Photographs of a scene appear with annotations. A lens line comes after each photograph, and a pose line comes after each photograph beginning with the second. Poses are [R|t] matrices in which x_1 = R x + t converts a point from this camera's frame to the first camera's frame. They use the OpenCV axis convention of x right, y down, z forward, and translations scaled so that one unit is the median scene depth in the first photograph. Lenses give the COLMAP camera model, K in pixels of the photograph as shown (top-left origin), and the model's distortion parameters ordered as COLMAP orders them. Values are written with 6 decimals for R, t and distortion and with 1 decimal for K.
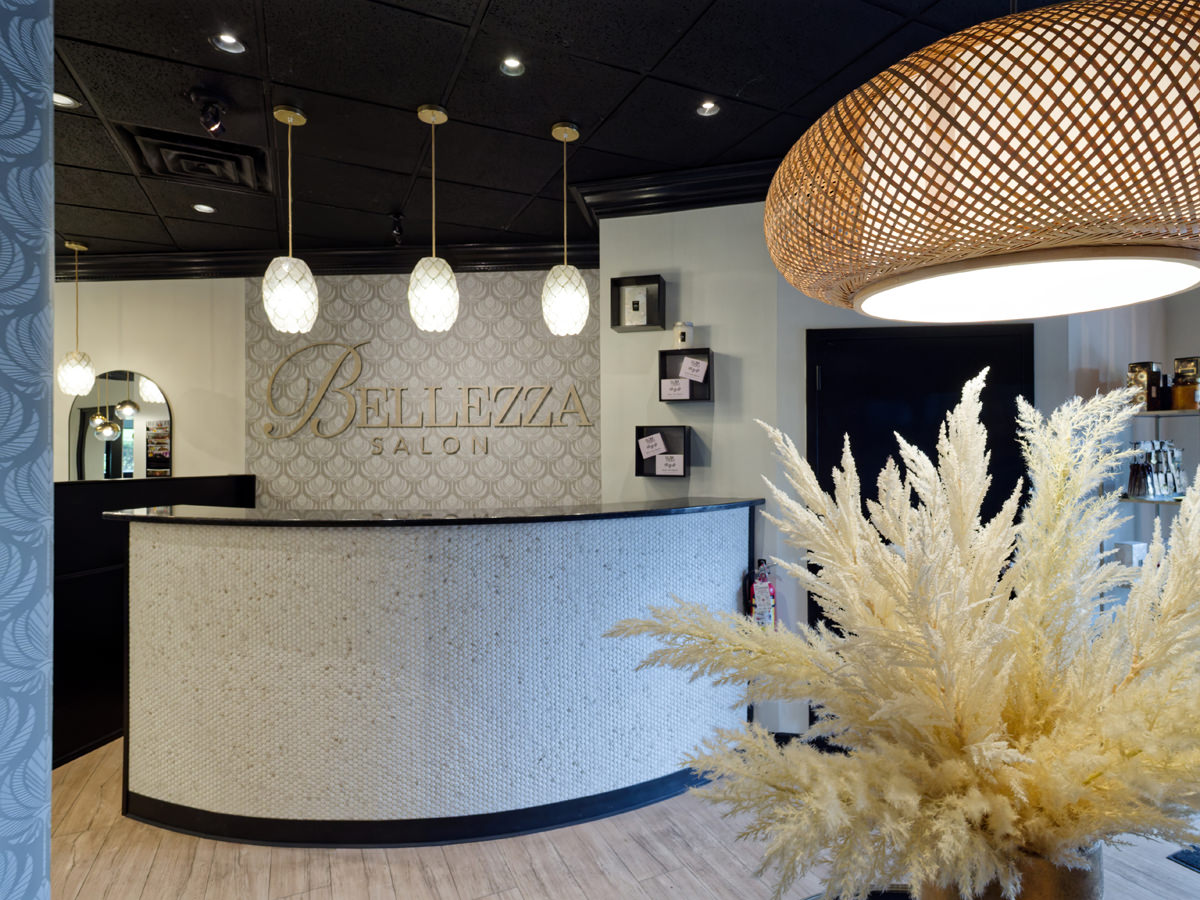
lens RADIAL K [[636.9, 0, 604.0], [0, 636.9, 441.5], [0, 0, 1]] dist [0.017978, -0.001311]
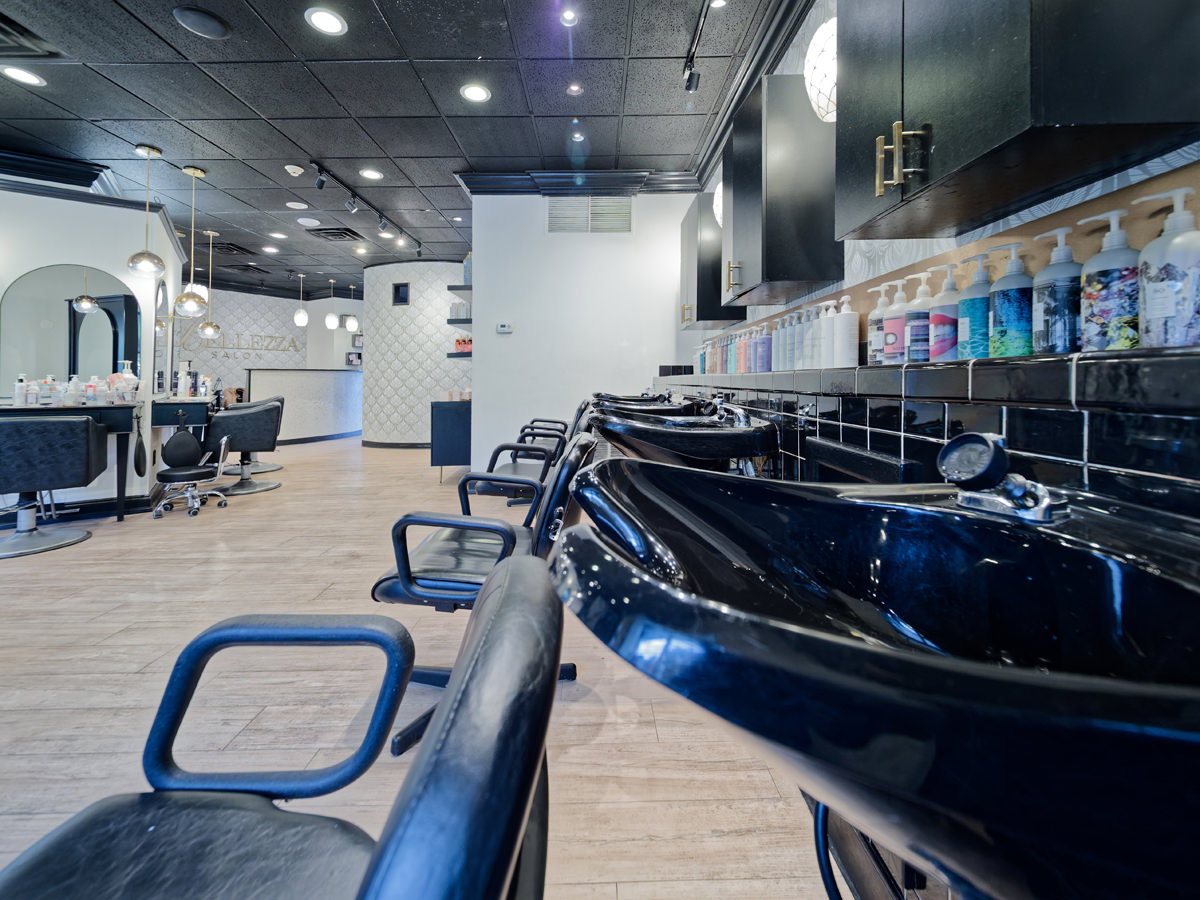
lens RADIAL K [[485.5, 0, 593.4], [0, 485.5, 427.0], [0, 0, 1]] dist [0.002394, -0.000116]
pose [[0.420791, -0.087567, 0.902921, -2.011949], [-0.000715, 0.995298, 0.096859, 0.141400], [-0.907157, -0.041403, 0.418750, -1.637666]]
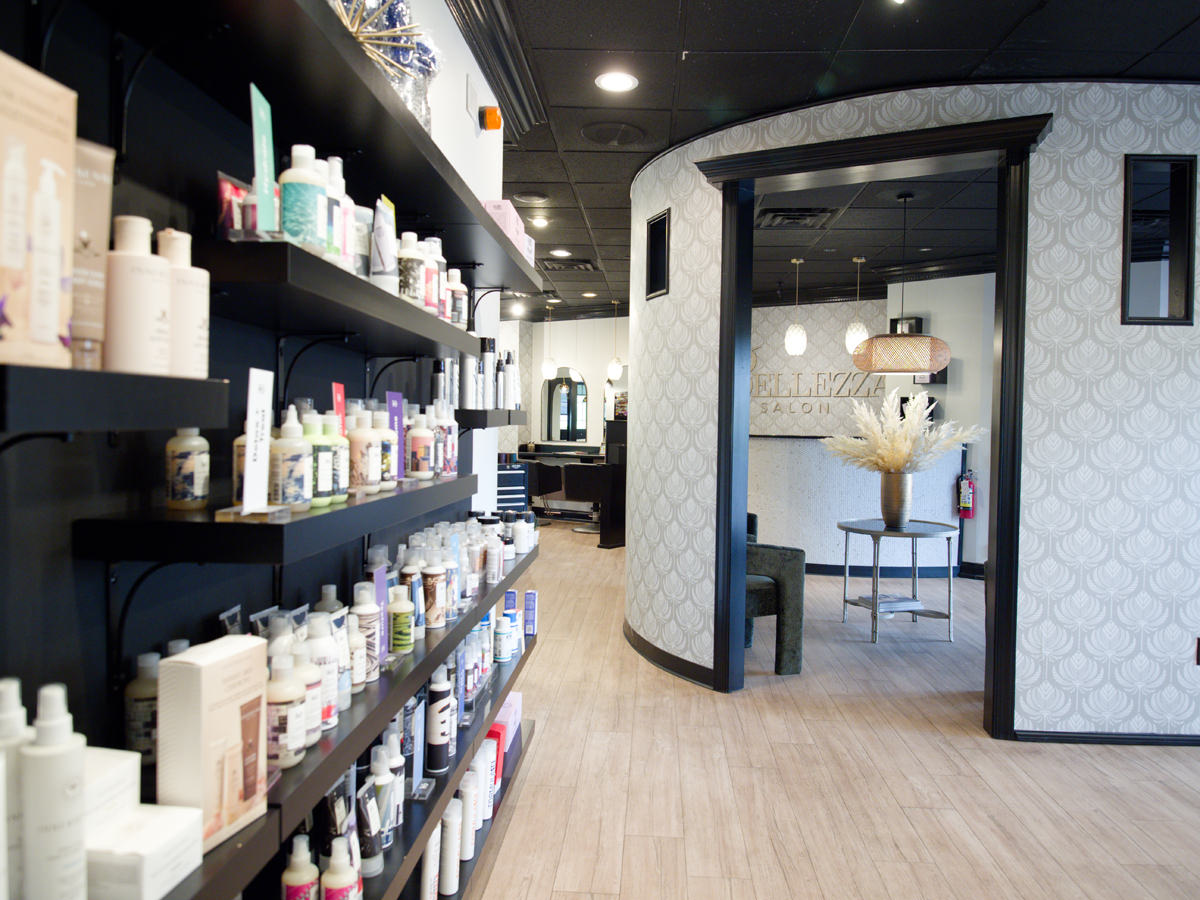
lens RADIAL K [[836.5, 0, 600.0], [0, 836.5, 450.0], [0, 0, 1]] dist [0.048770, -0.000167]
pose [[0.875345, 0.034669, -0.482254, 0.463923], [-0.014103, 0.998832, 0.046207, 0.029828], [0.483293, -0.033646, 0.874812, -1.577193]]
